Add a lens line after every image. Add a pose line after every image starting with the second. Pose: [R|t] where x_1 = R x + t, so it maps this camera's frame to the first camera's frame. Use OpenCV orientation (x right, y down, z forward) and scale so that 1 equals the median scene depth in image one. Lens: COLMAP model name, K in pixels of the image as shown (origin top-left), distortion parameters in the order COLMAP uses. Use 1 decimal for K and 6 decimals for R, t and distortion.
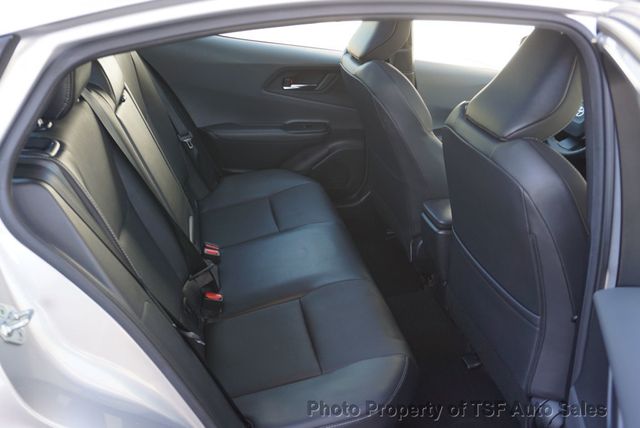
lens RADIAL K [[547.4, 0, 320.0], [0, 547.4, 214.0], [0, 0, 1]] dist [0.002310, 0.002383]
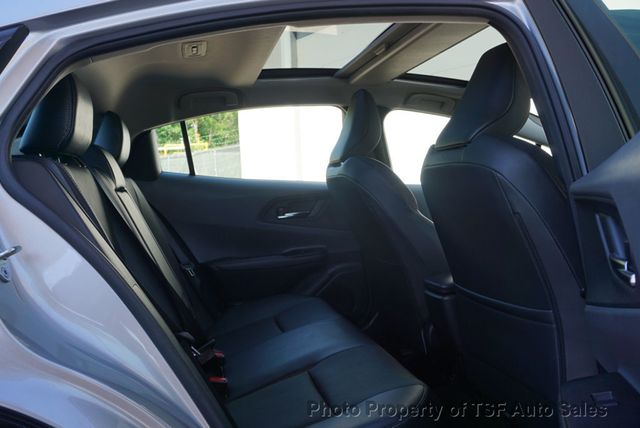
lens RADIAL K [[547.4, 0, 320.0], [0, 547.4, 214.0], [0, 0, 1]] dist [0.002310, 0.002383]
pose [[0.991151, -0.132650, 0.004910, 0.011368], [0.124770, 0.918371, -0.375537, 0.209410], [0.045306, 0.372826, 0.926795, 0.020897]]
